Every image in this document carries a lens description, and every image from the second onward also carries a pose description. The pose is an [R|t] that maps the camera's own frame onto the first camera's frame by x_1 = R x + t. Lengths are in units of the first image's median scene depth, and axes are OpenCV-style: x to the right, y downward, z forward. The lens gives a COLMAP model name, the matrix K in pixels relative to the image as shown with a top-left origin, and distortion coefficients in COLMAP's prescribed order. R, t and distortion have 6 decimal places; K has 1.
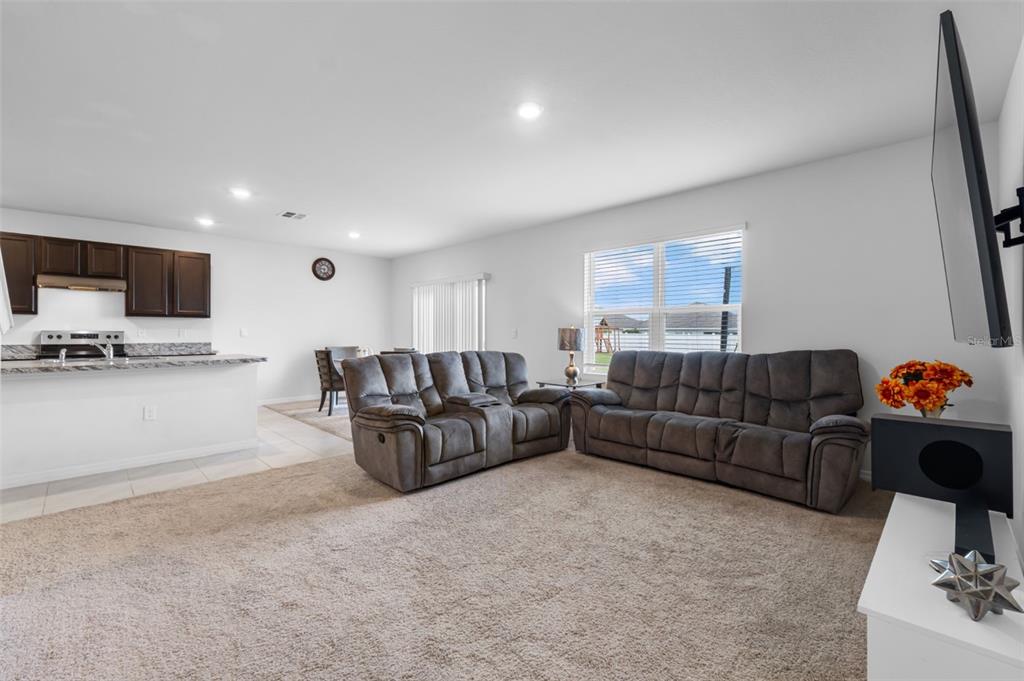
lens RADIAL K [[435.8, 0, 516.4], [0, 435.8, 344.5], [0, 0, 1]] dist [-0.001732, -0.000791]
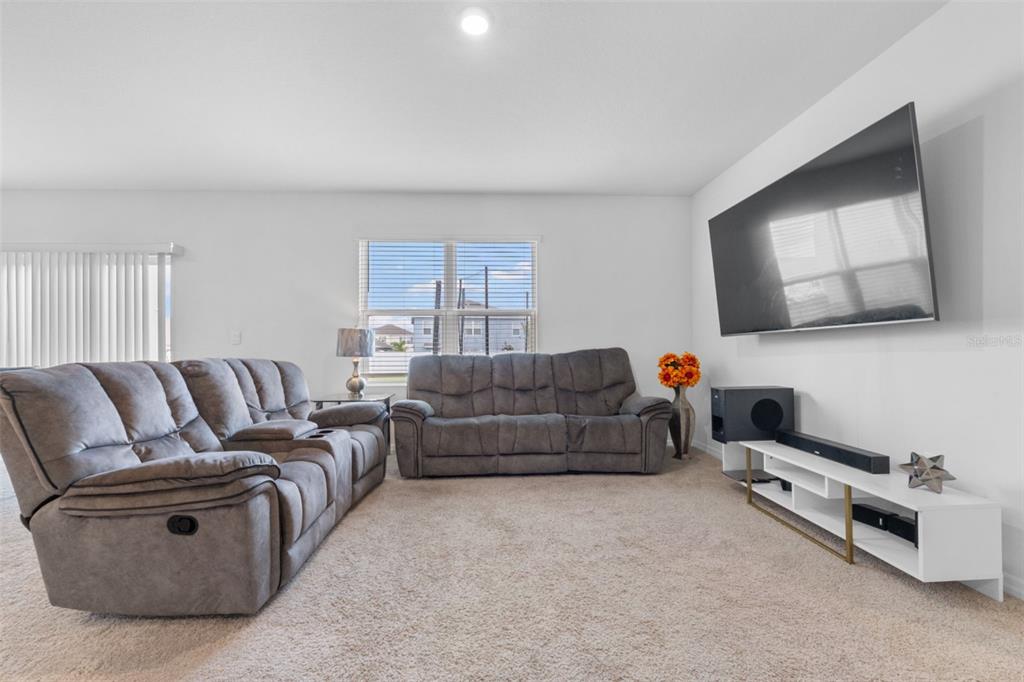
lens RADIAL K [[435.8, 0, 516.3], [0, 435.8, 350.5], [0, 0, 1]] dist [-0.001732, -0.000791]
pose [[0.672196, -0.004649, 0.740359, -0.364709], [0.026077, 0.999508, -0.017400, 0.031581], [-0.739914, 0.031003, 0.671987, 0.333947]]
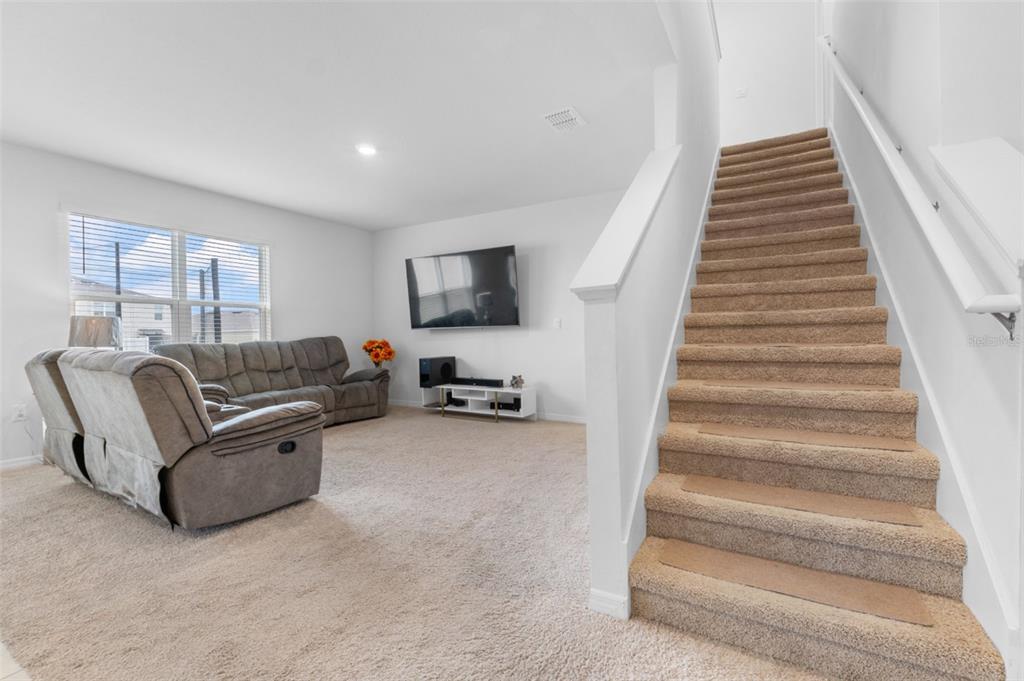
lens RADIAL K [[435.8, 0, 511.3], [0, 435.8, 337.5], [0, 0, 1]] dist [-0.001732, -0.000791]
pose [[-0.244973, -0.004671, 0.969519, -1.021580], [0.034858, 0.999299, 0.013622, 0.016224], [-0.968903, 0.037133, -0.244639, 0.685935]]
